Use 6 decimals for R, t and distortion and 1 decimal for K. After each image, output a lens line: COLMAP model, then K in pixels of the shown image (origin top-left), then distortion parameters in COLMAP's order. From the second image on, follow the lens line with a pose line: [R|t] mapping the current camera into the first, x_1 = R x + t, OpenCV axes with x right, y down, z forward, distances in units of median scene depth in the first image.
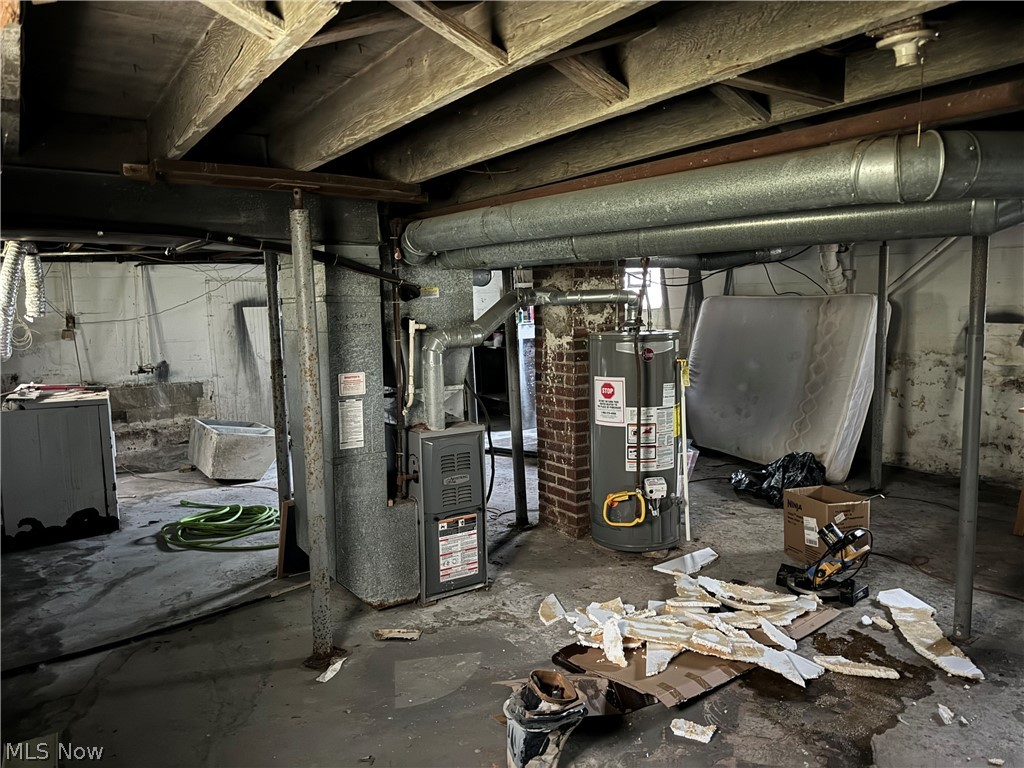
lens RADIAL K [[726.7, 0, 512.0], [0, 726.7, 384.0], [0, 0, 1]] dist [0.078353, -0.101895]
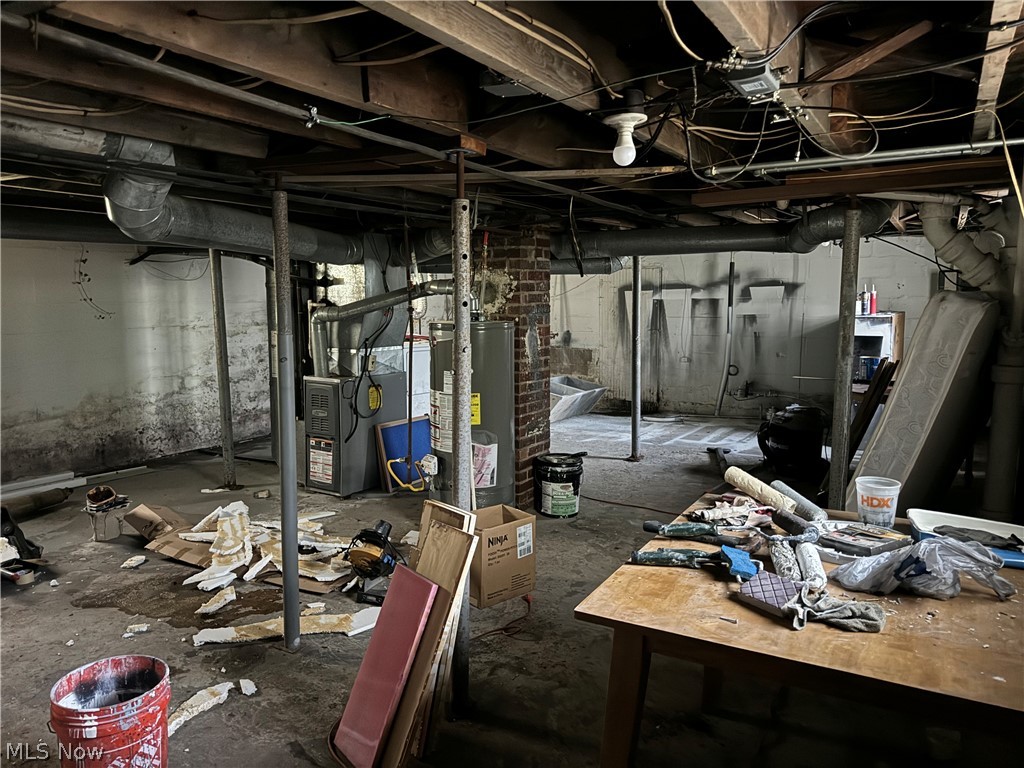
lens RADIAL K [[726.7, 0, 512.0], [0, 726.7, 384.0], [0, 0, 1]] dist [0.078353, -0.101895]
pose [[0.403517, 0.134861, -0.904979, 0.692365], [-0.108369, 0.989160, 0.099085, -0.055573], [0.908532, 0.058089, 0.413757, 0.373312]]
